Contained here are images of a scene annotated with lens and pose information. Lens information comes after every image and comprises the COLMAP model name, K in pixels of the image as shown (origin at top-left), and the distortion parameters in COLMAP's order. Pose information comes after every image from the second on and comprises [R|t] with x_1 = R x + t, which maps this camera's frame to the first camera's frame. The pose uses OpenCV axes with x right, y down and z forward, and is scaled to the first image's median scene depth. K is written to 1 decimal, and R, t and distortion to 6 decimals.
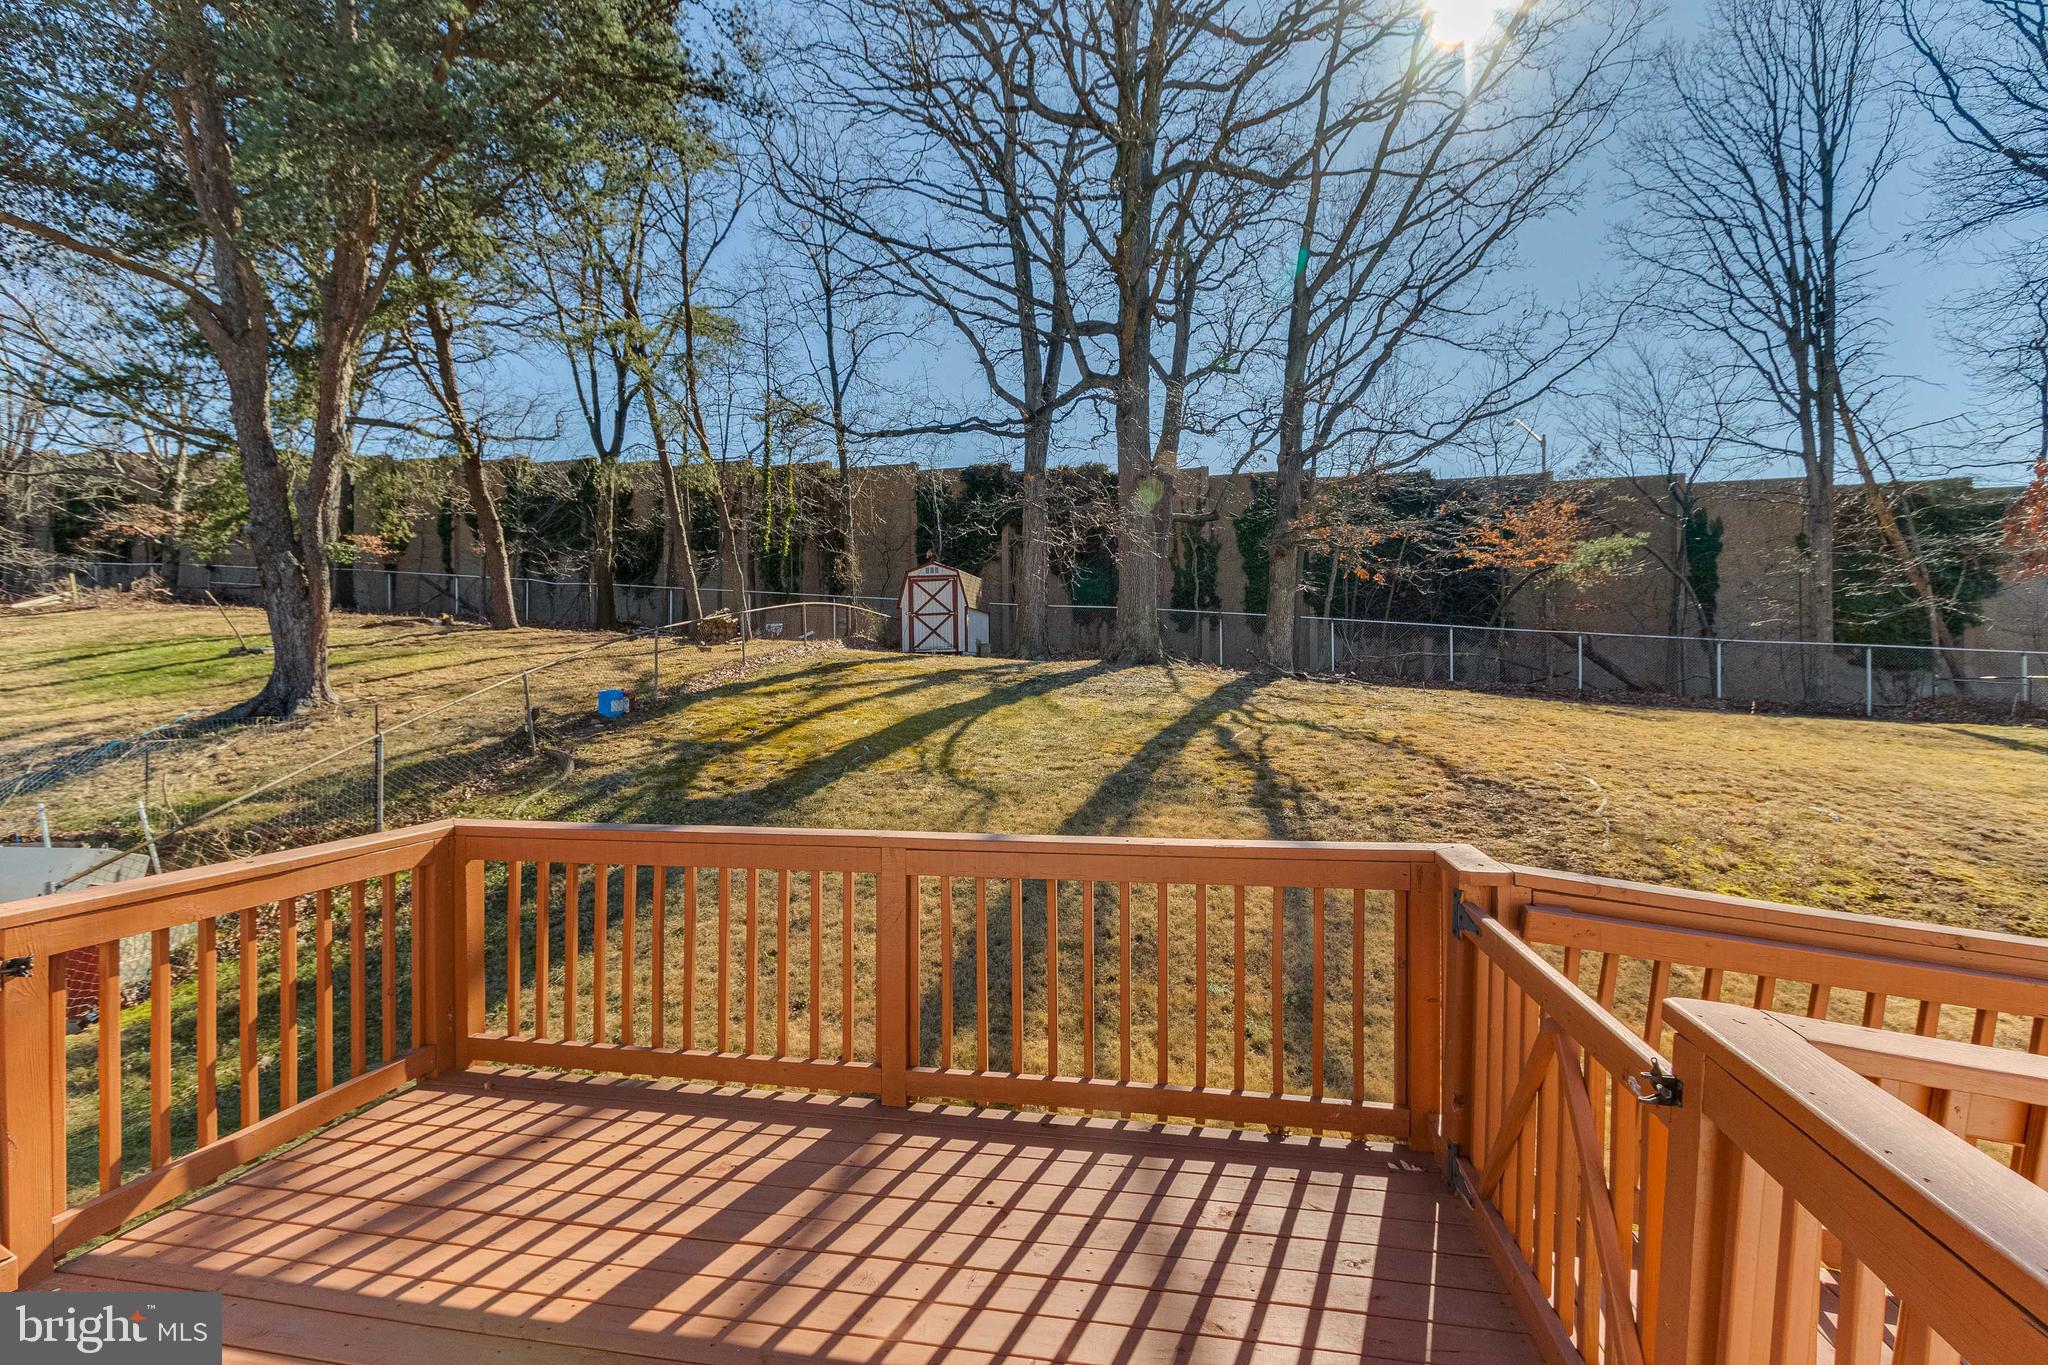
lens RADIAL K [[1012.8, 0, 1077.7], [0, 1012.8, 682.2], [0, 0, 1]] dist [-0.007003, -0.000683]
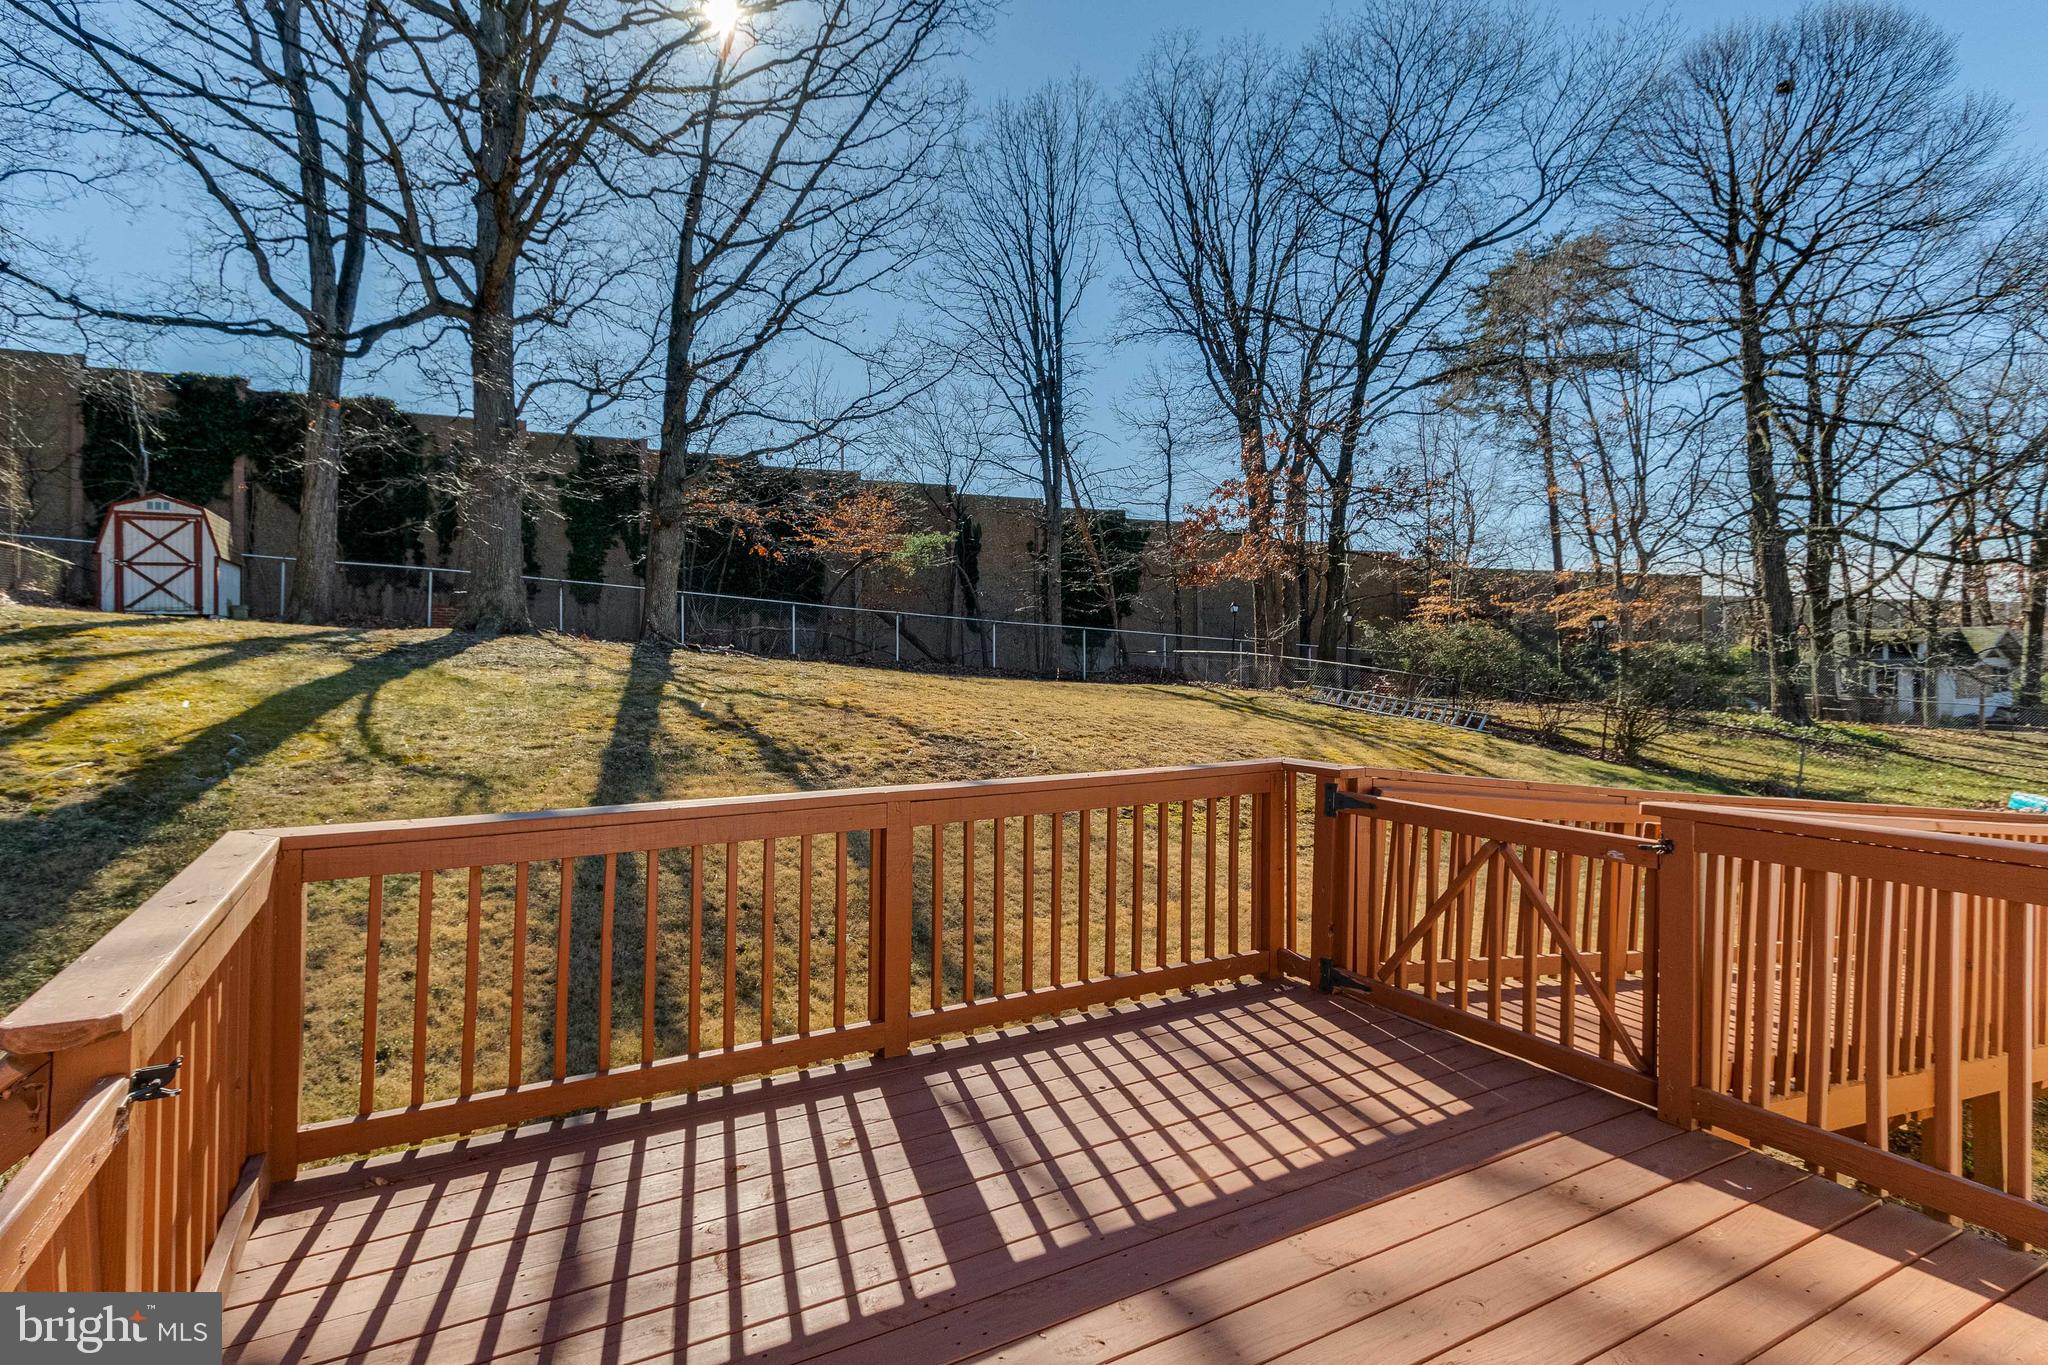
lens RADIAL K [[974.0, 0, 1024.0], [0, 974.0, 682.5], [0, 0, 1]] dist [-0.003837, -0.000298]
pose [[0.775459, -0.016960, 0.631171, -0.110968], [-0.000911, 0.999608, 0.027980, 0.001041], [-0.631398, -0.022272, 0.775139, 0.023377]]
